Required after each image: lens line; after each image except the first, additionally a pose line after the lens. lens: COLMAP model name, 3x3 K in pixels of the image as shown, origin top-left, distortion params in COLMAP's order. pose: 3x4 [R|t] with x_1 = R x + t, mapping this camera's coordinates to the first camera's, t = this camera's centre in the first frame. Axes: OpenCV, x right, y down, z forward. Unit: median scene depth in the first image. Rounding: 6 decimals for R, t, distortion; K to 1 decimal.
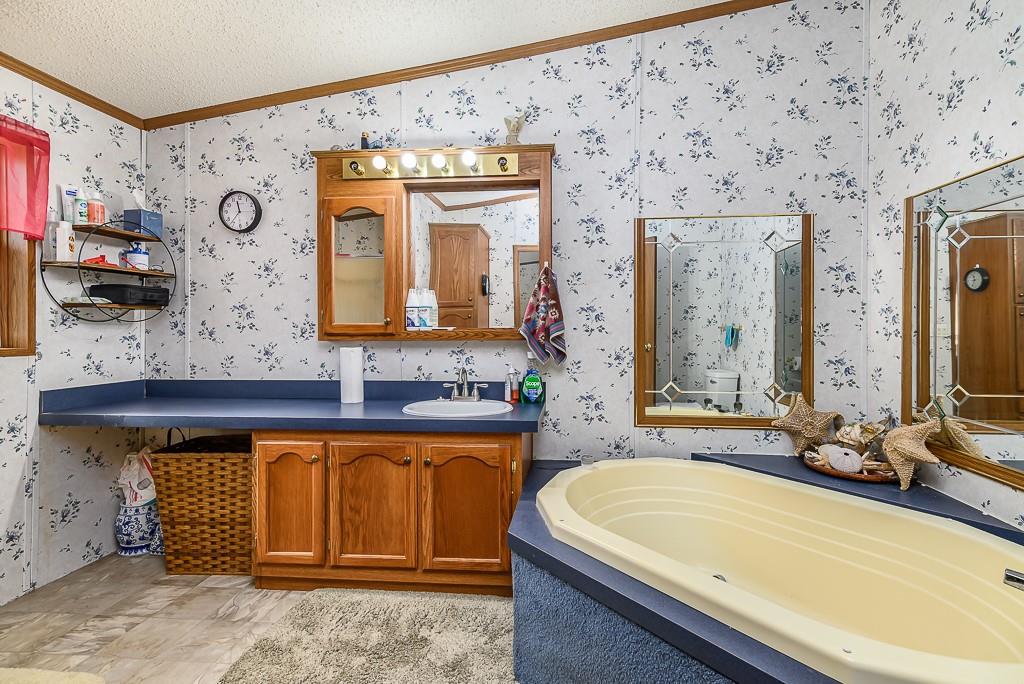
lens RADIAL K [[475.2, 0, 512.3], [0, 475.2, 336.5], [0, 0, 1]] dist [0.029897, -0.000162]
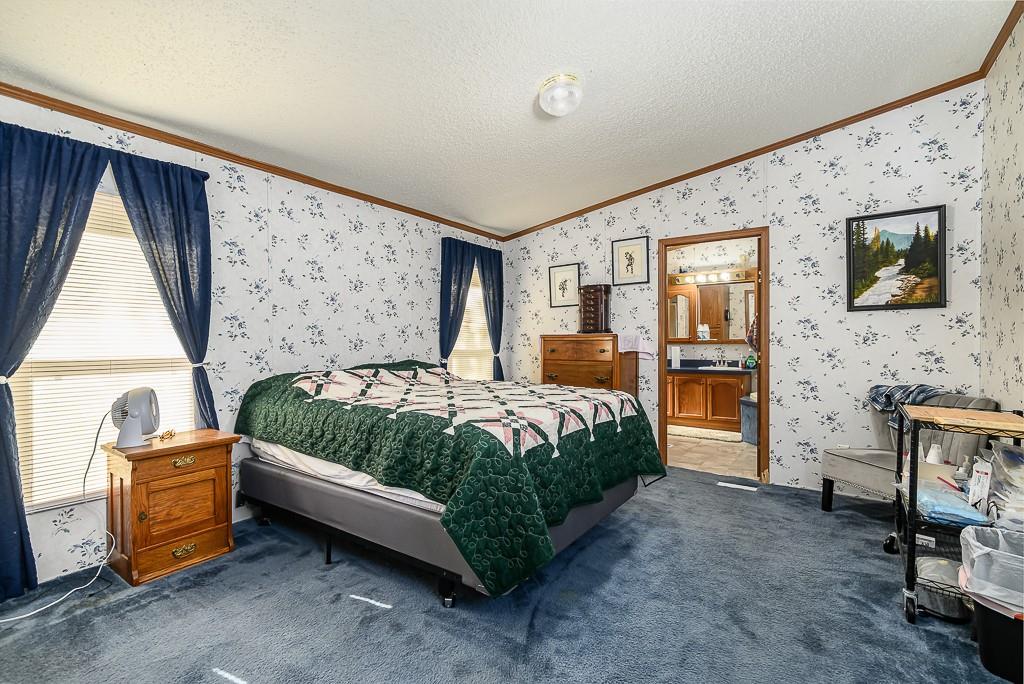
lens RADIAL K [[475.2, 0, 514.0], [0, 475.2, 345.7], [0, 0, 1]] dist [0.029897, -0.000162]
pose [[0.897170, 0.002059, -0.441680, 0.035288], [-0.001702, 0.999998, 0.001204, 0.016178], [0.441681, -0.000329, 0.897172, -1.821934]]
